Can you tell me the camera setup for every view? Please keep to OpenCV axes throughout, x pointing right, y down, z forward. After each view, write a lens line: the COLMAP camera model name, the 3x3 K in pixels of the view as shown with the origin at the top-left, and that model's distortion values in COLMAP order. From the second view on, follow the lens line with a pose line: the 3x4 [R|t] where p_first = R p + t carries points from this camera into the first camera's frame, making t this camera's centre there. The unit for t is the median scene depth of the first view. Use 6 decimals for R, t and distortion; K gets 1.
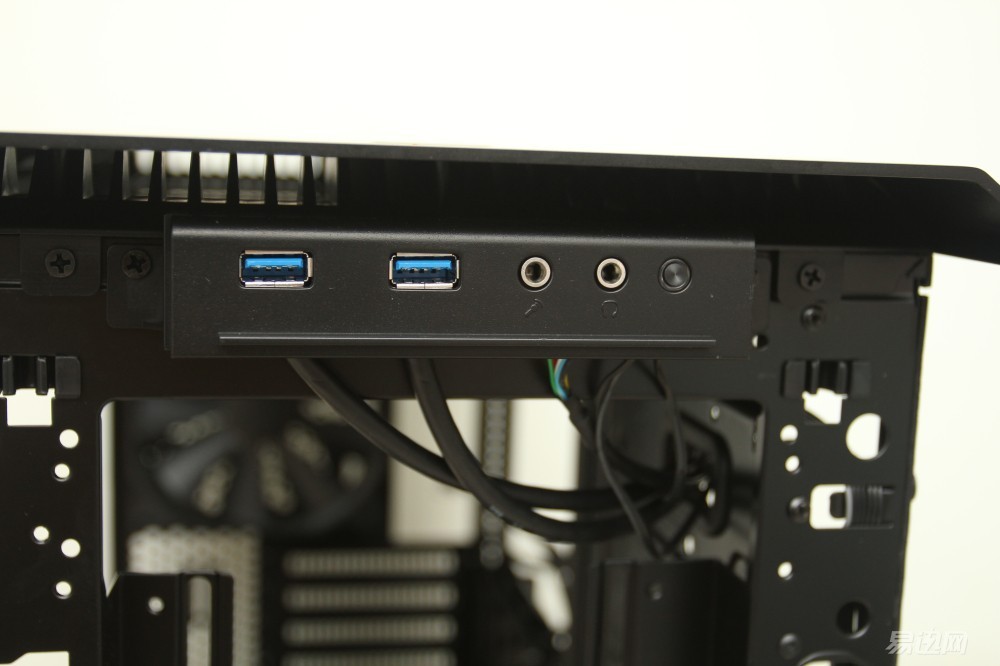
lens RADIAL K [[1331.0, 0, 500.0], [0, 1331.0, 333.0], [0, 0, 1]] dist [-0.017025, -0.048697]
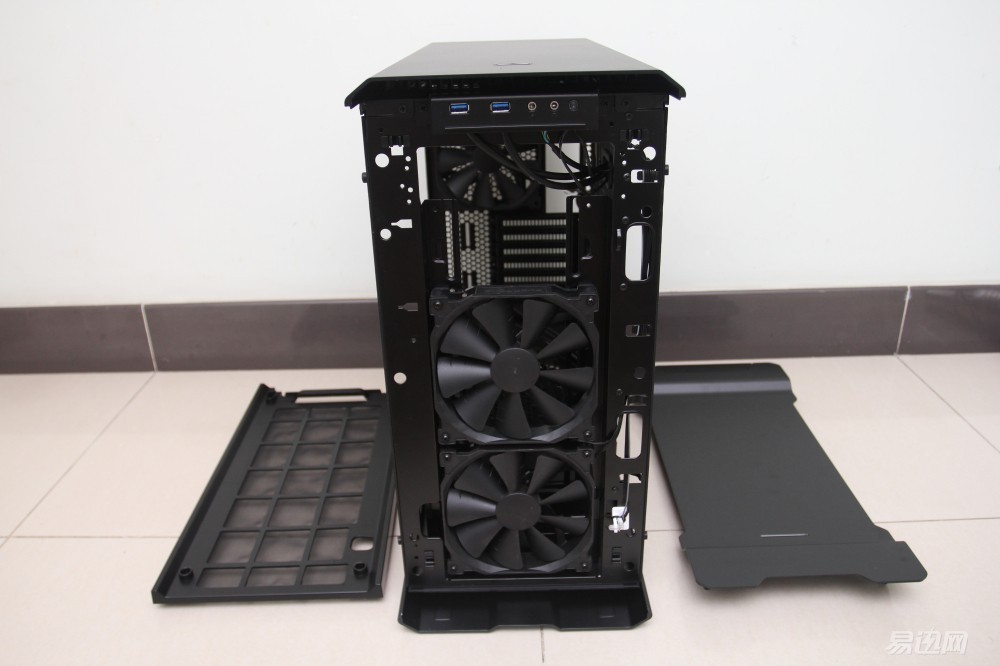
lens RADIAL K [[780.8, 0, 500.0], [0, 780.8, 333.0], [0, 0, 1]] dist [-0.086616, 0.040375]
pose [[0.978872, 0.019302, -0.203561, 0.327982], [0.035196, 0.964770, 0.260730, -0.003772], [0.201422, -0.262386, 0.943707, -0.974663]]
